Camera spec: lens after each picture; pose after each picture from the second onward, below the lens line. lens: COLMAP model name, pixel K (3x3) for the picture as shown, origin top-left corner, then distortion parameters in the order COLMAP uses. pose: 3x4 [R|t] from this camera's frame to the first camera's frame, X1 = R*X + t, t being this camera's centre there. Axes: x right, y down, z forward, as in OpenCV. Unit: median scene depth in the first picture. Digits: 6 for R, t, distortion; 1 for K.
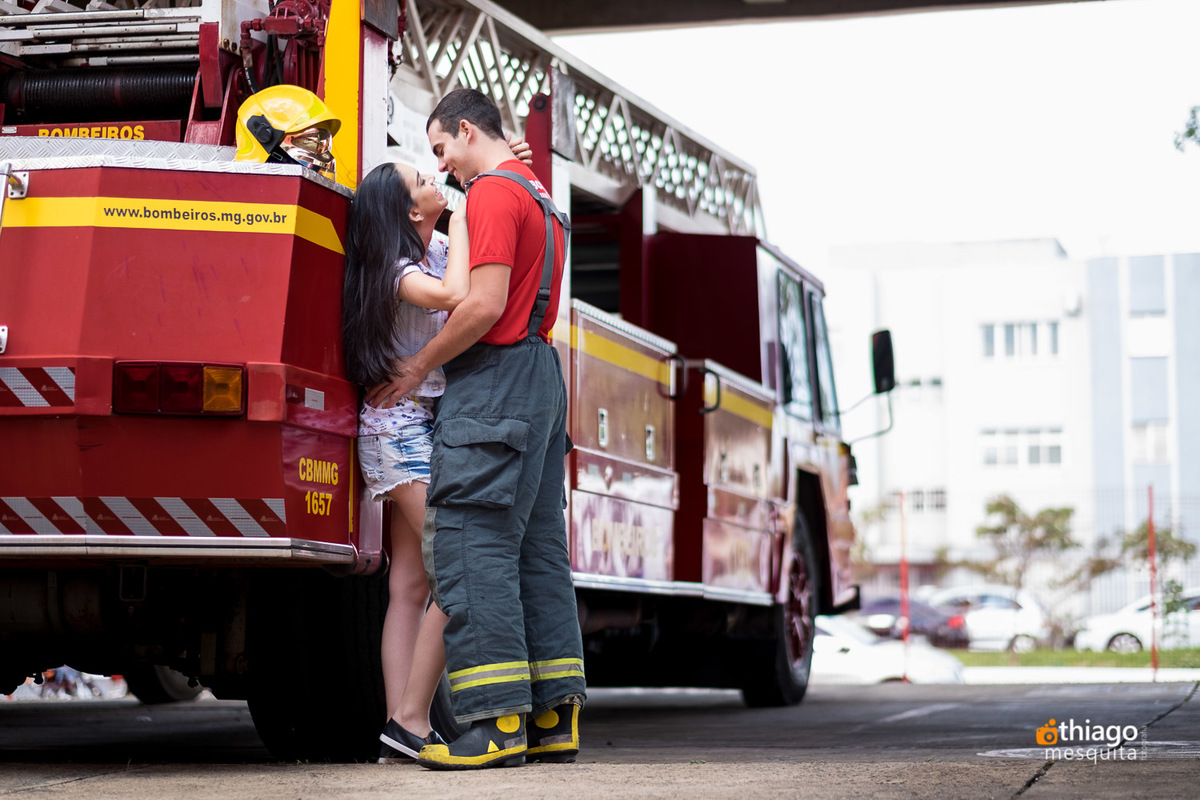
lens RADIAL K [[2833.4, 0, 599.6], [0, 2833.4, 400.5], [0, 0, 1]] dist [0.012224, 0.000000]
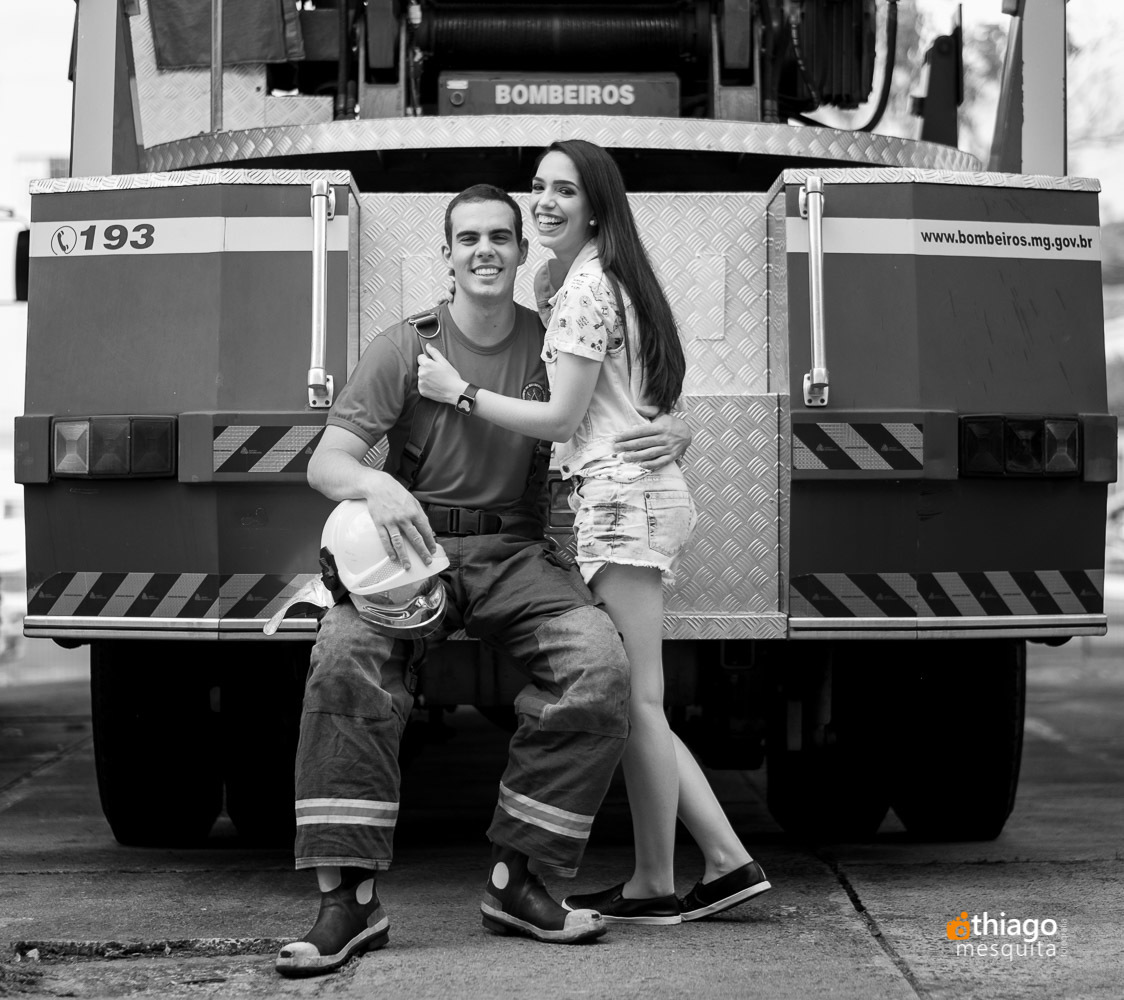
lens RADIAL K [[3549.4, 0, 514.2], [0, 3549.4, 508.4], [0, 0, 1]] dist [0.046154, 0.000000]
pose [[0.971904, -0.007137, 0.235270, -0.550857], [-0.011470, 0.996917, 0.077623, -0.067358], [-0.235099, -0.078141, 0.968825, -0.011112]]
